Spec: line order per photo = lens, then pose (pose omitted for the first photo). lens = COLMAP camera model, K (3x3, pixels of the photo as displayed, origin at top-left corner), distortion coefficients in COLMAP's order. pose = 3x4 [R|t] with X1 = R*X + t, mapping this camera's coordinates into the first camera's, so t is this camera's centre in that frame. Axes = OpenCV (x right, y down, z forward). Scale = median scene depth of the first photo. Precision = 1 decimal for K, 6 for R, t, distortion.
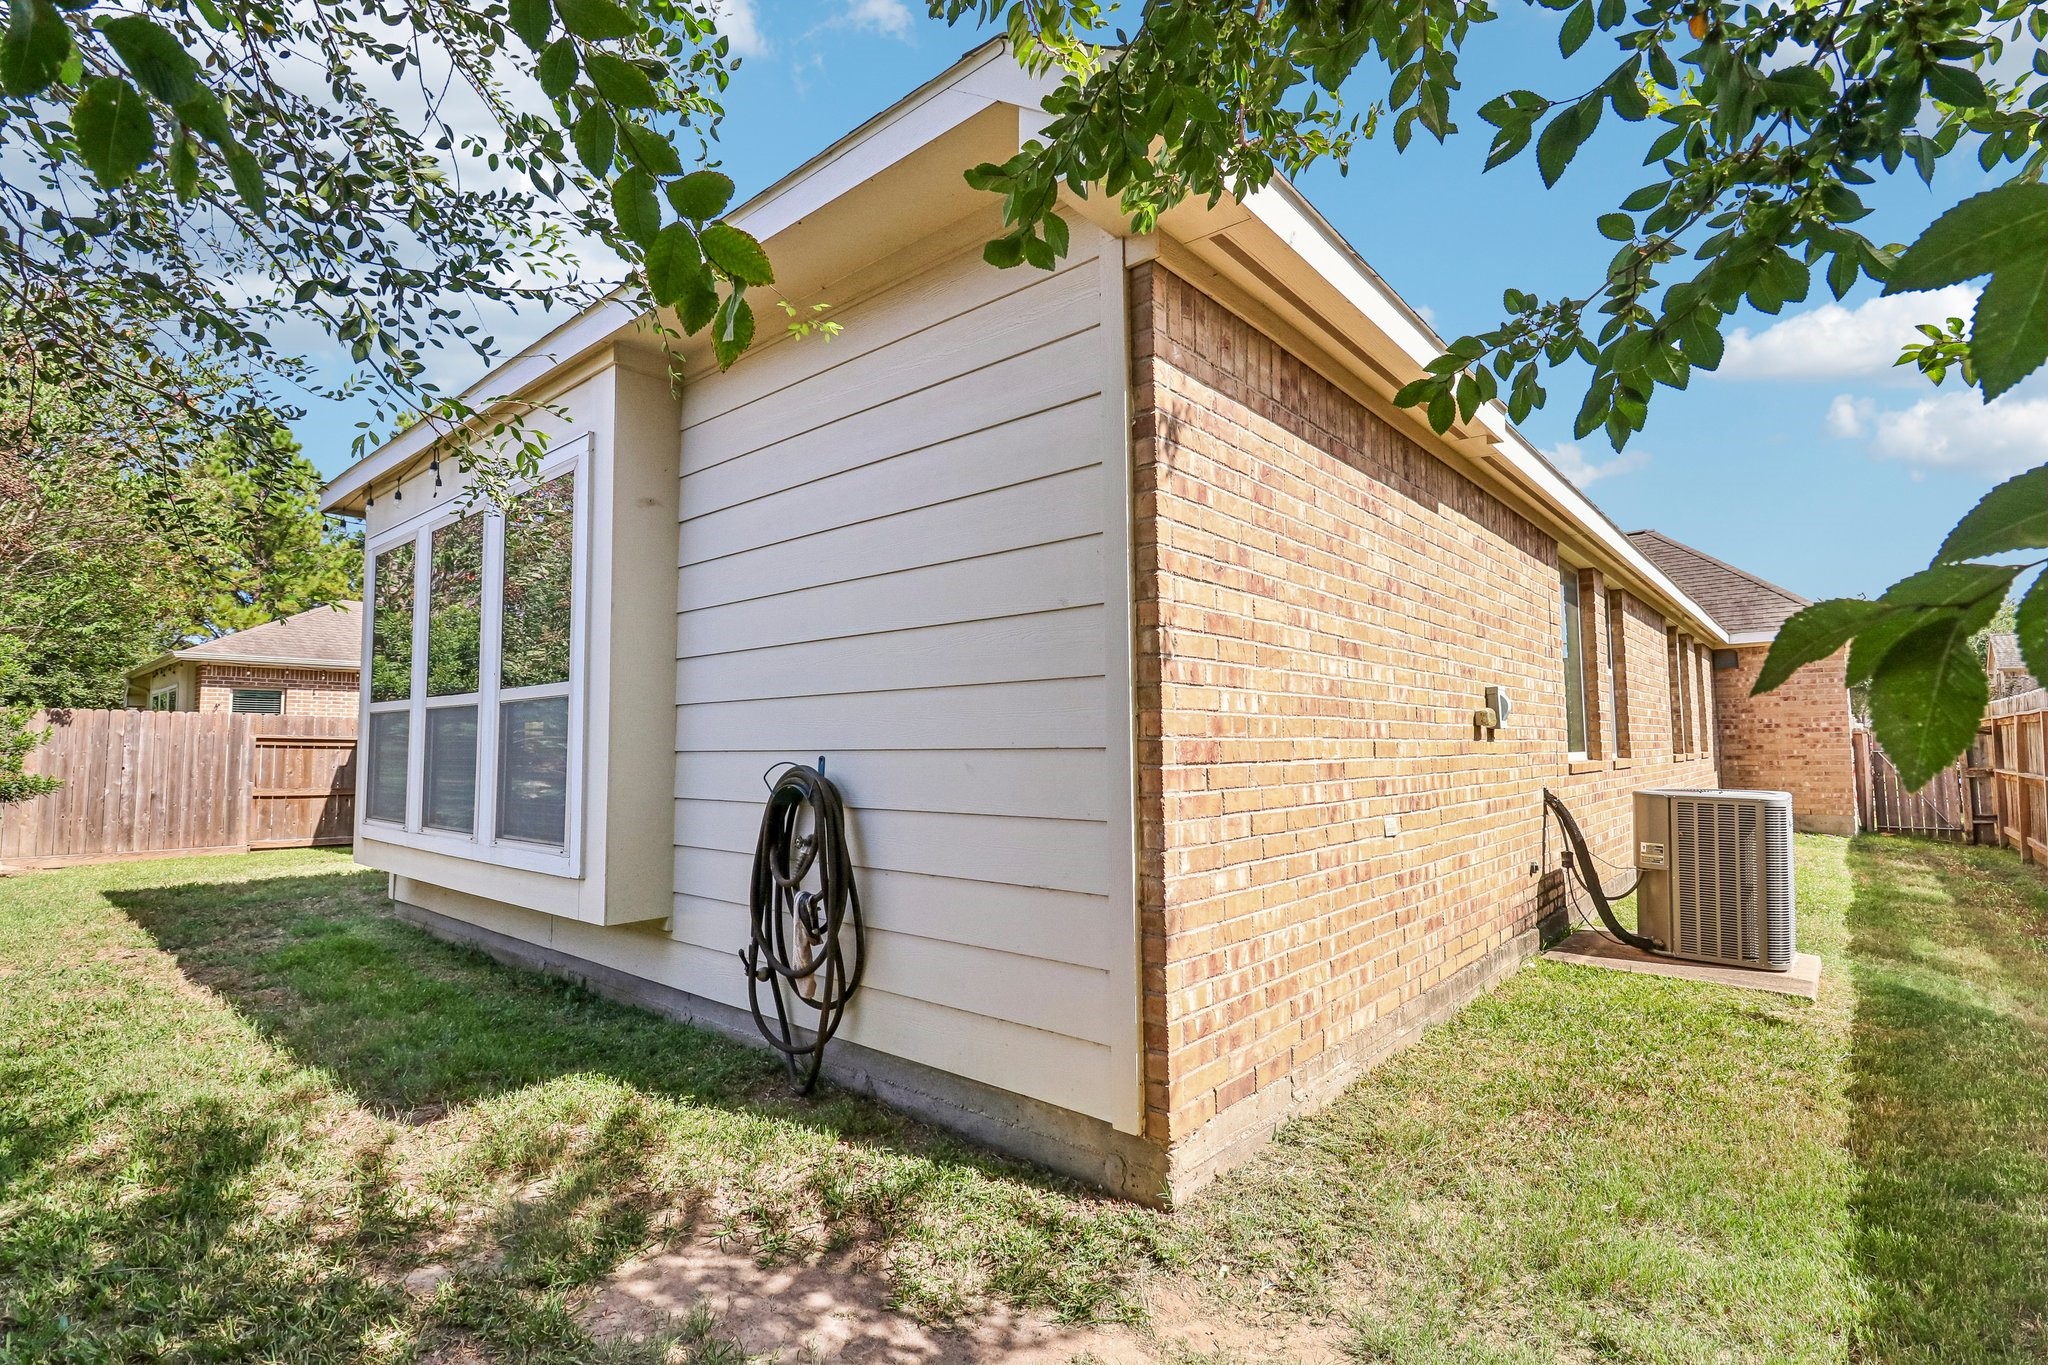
lens RADIAL K [[955.3, 0, 1028.0], [0, 955.3, 682.4], [0, 0, 1]] dist [-0.010980, -0.007243]
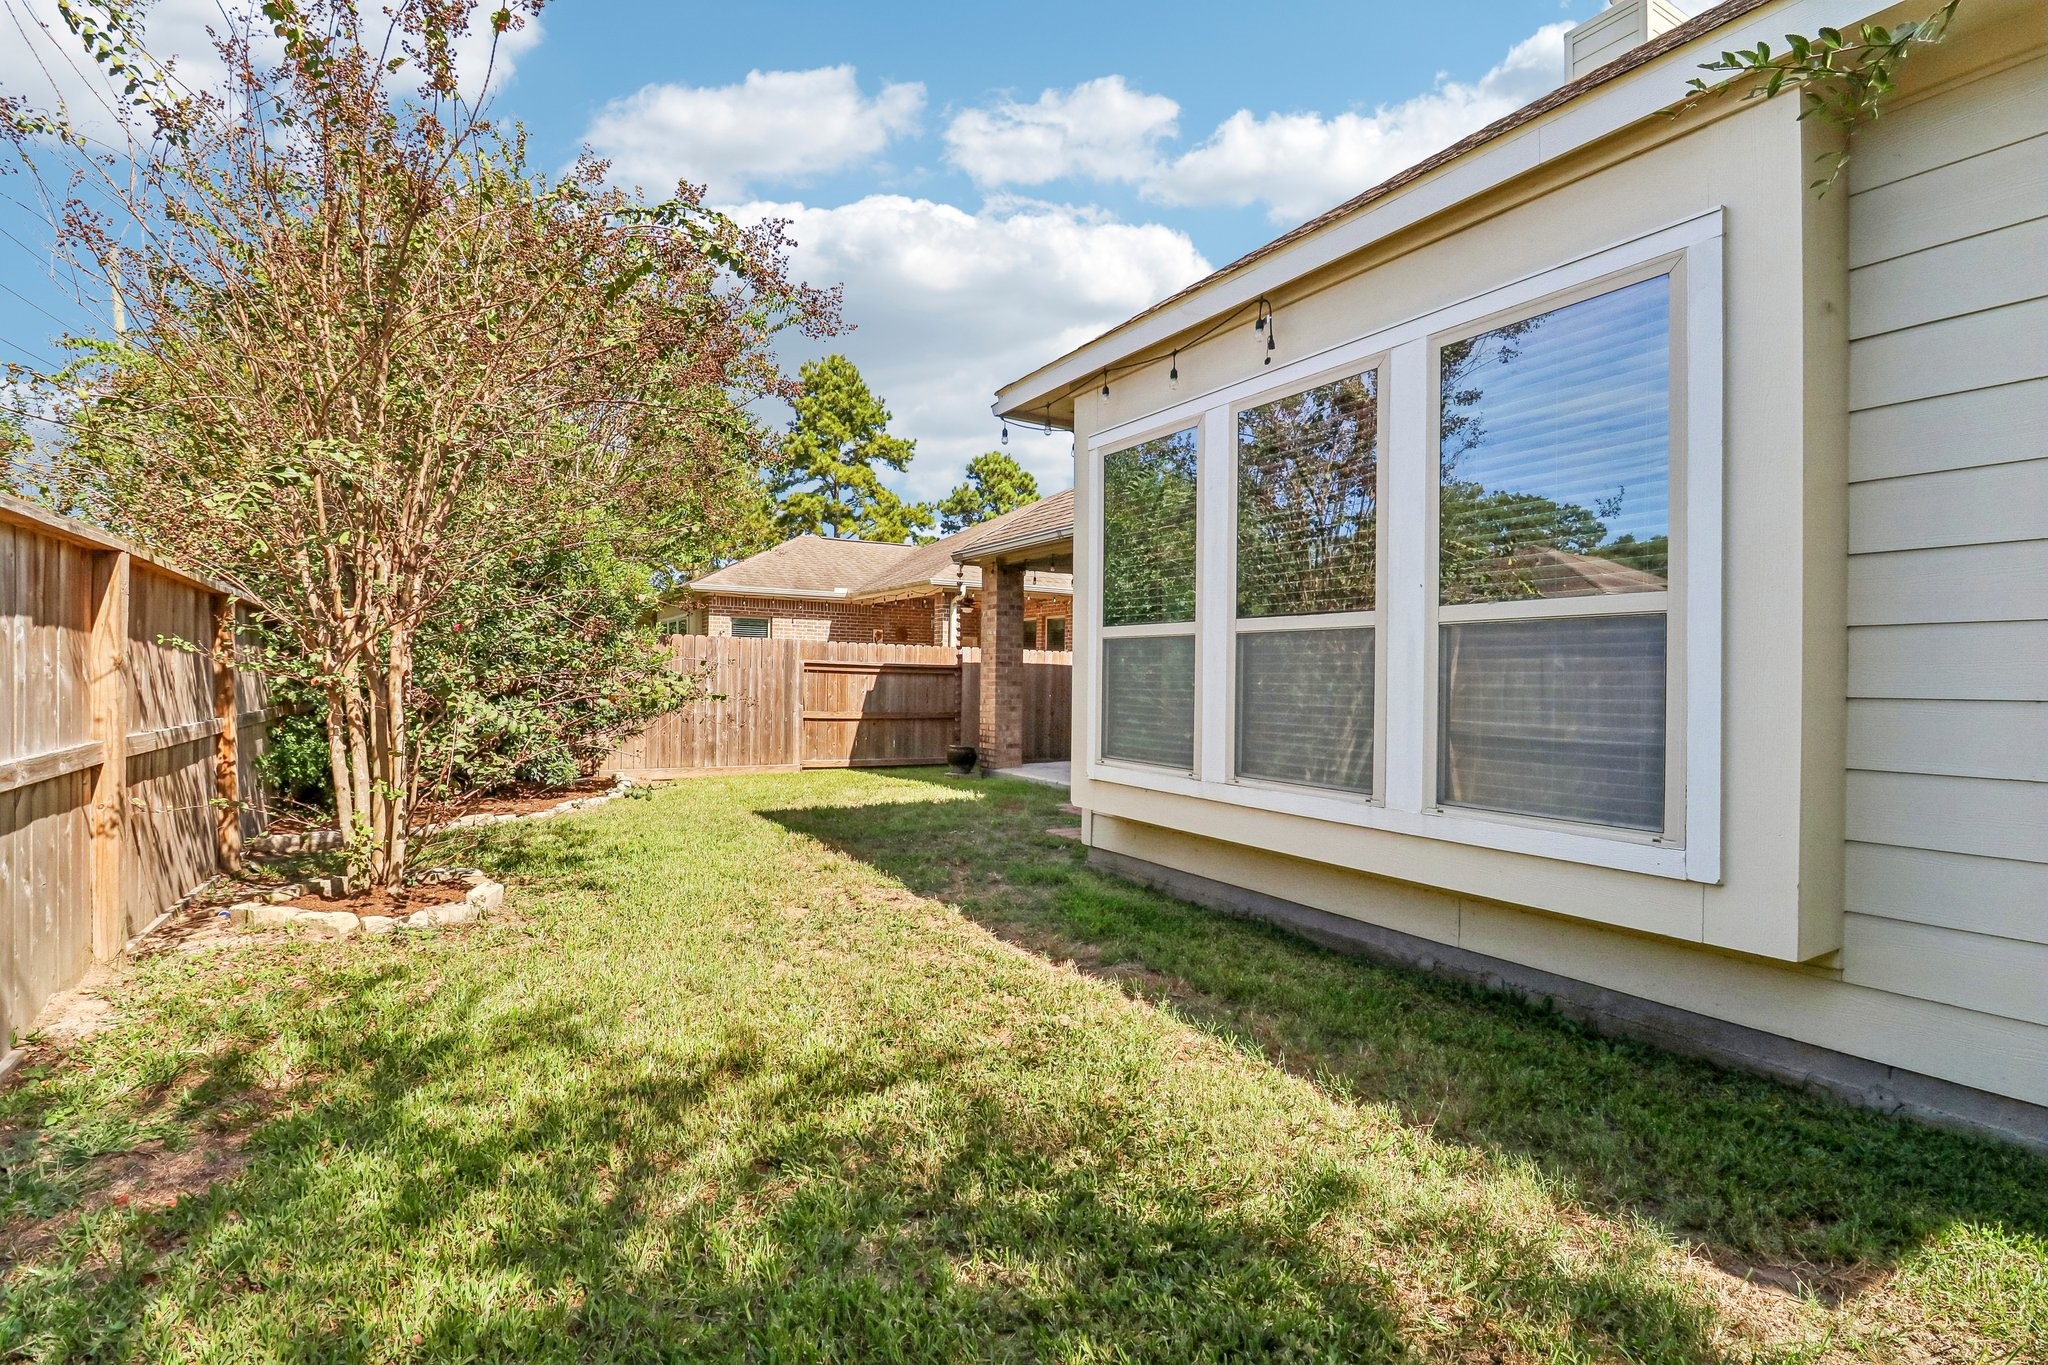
lens RADIAL K [[955.3, 0, 1017.9], [0, 955.3, 683.9], [0, 0, 1]] dist [-0.010980, -0.007243]
pose [[0.947262, 0.020281, -0.319817, -0.274487], [0.003778, 0.997219, 0.074426, 0.004776], [0.320437, -0.071709, 0.944552, 0.081964]]
